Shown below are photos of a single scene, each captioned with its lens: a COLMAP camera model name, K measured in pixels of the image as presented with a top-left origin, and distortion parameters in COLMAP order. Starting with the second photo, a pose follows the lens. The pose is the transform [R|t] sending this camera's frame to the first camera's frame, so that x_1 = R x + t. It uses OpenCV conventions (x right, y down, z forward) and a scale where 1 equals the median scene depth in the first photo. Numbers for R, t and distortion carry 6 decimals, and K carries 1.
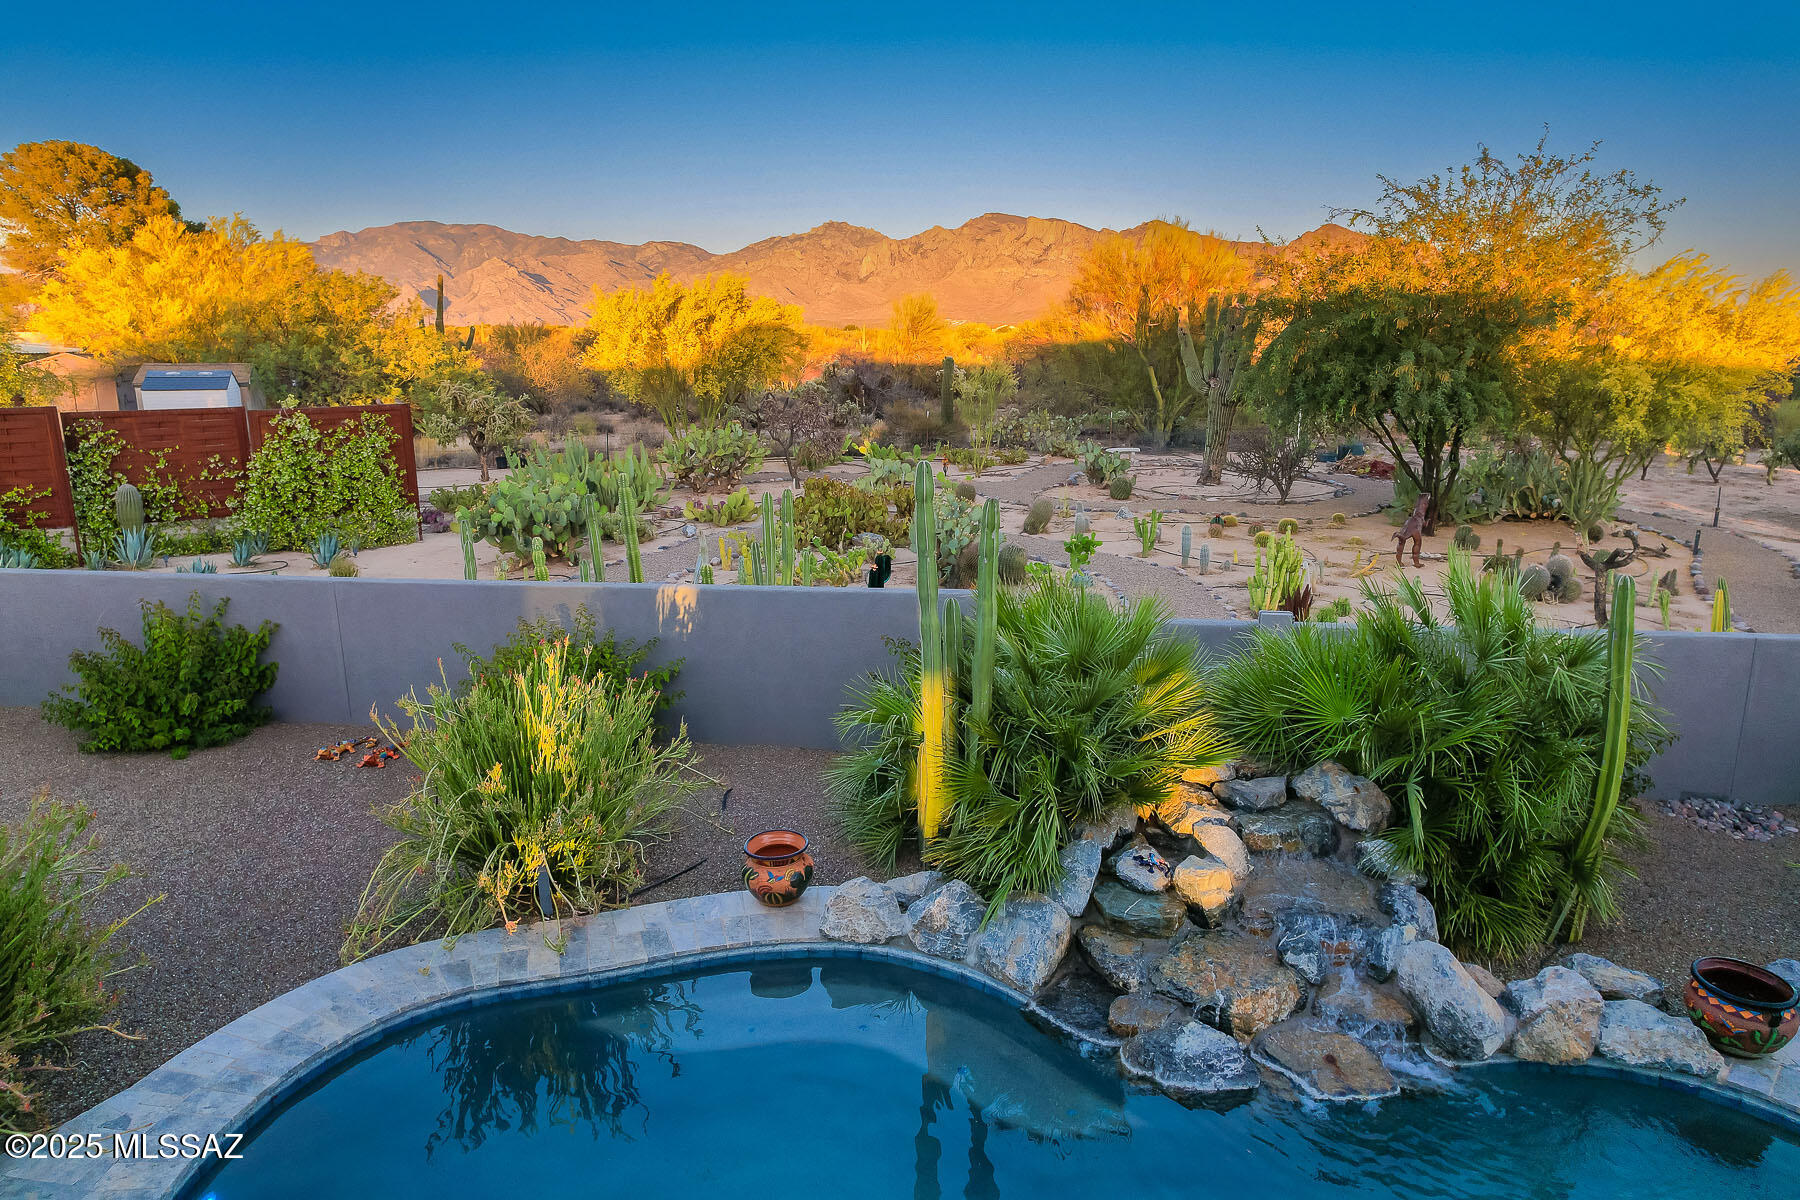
lens RADIAL K [[1122.5, 0, 900.0], [0, 1122.5, 600.0], [0, 0, 1]] dist [-0.088330, 0.067111]
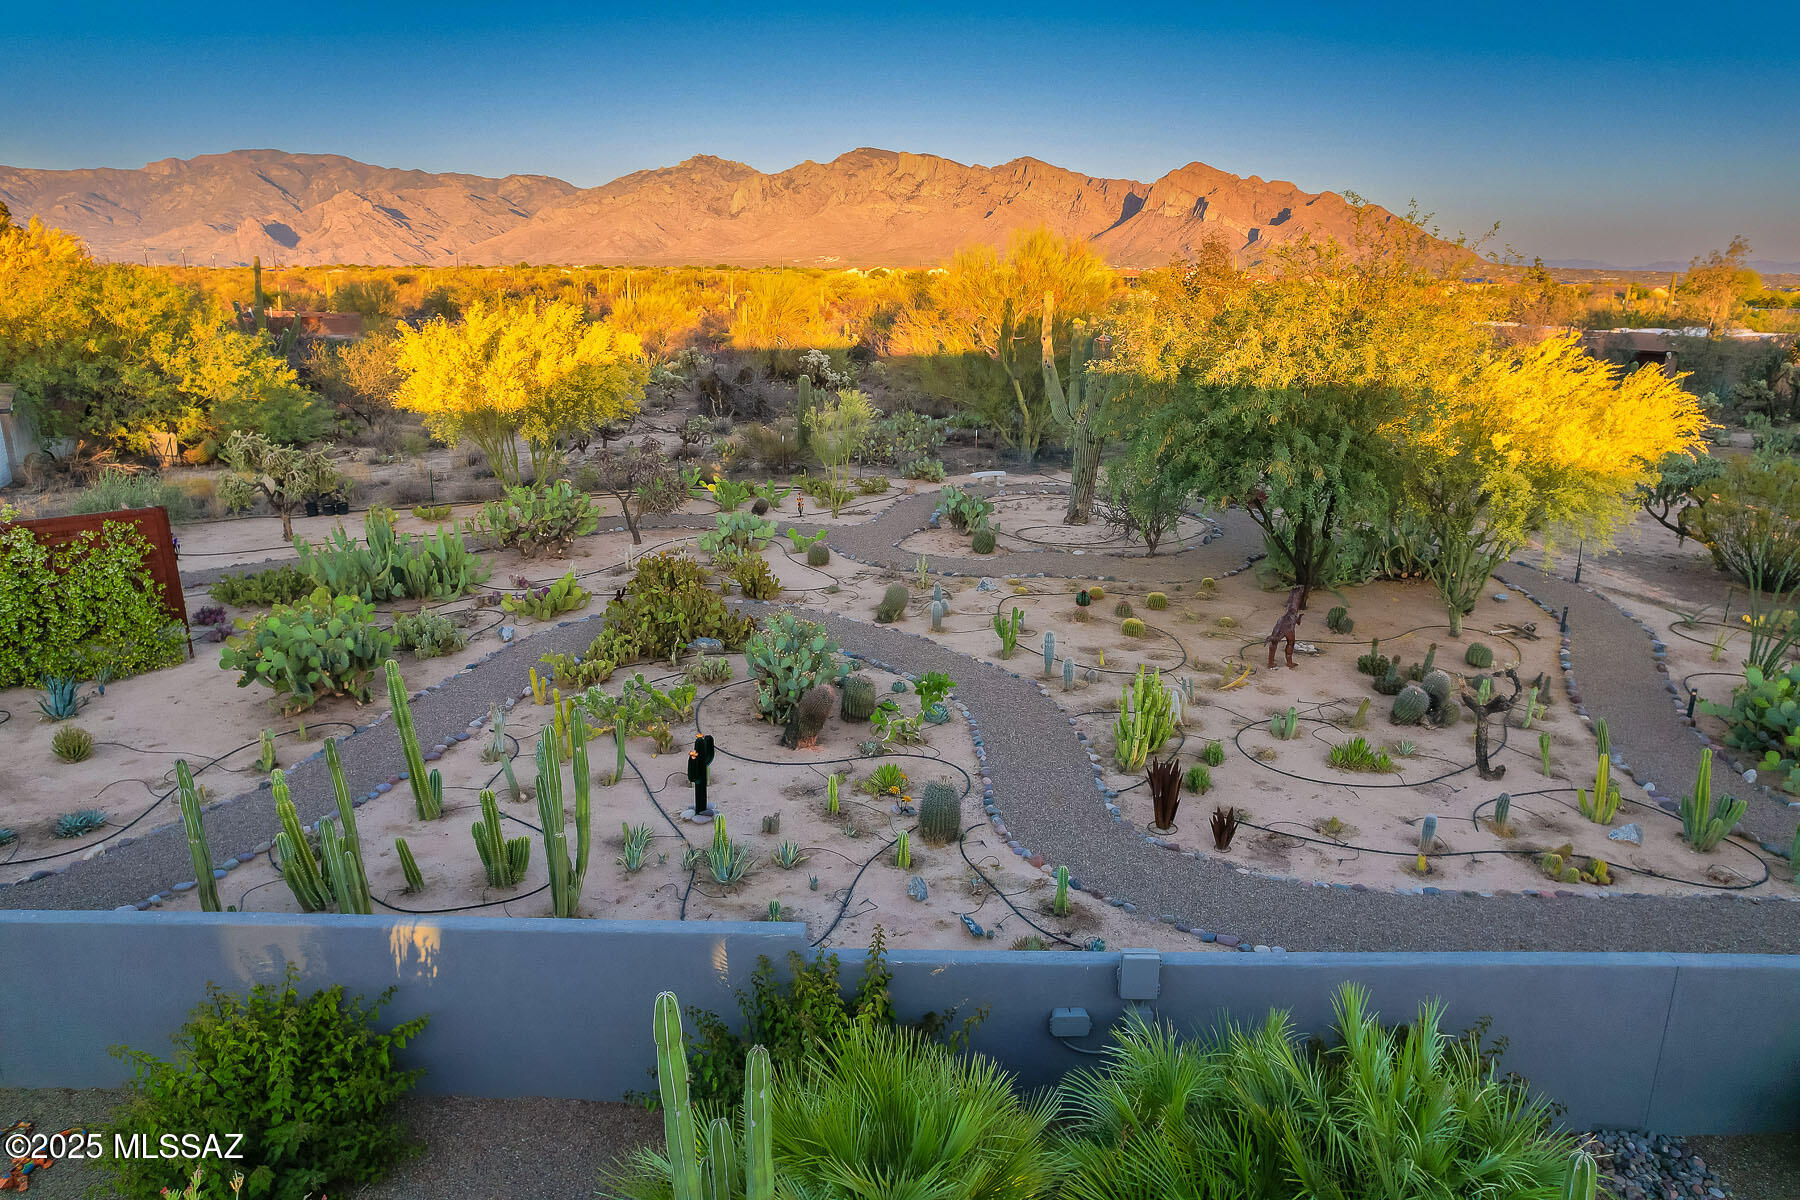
lens RADIAL K [[1122.5, 0, 900.0], [0, 1122.5, 600.0], [0, 0, 1]] dist [-0.088330, 0.067111]
pose [[0.993889, -0.030289, 0.106151, 0.030206], [0.025204, 0.998485, 0.048923, -0.117626], [-0.107472, -0.045949, 0.993146, 0.077933]]
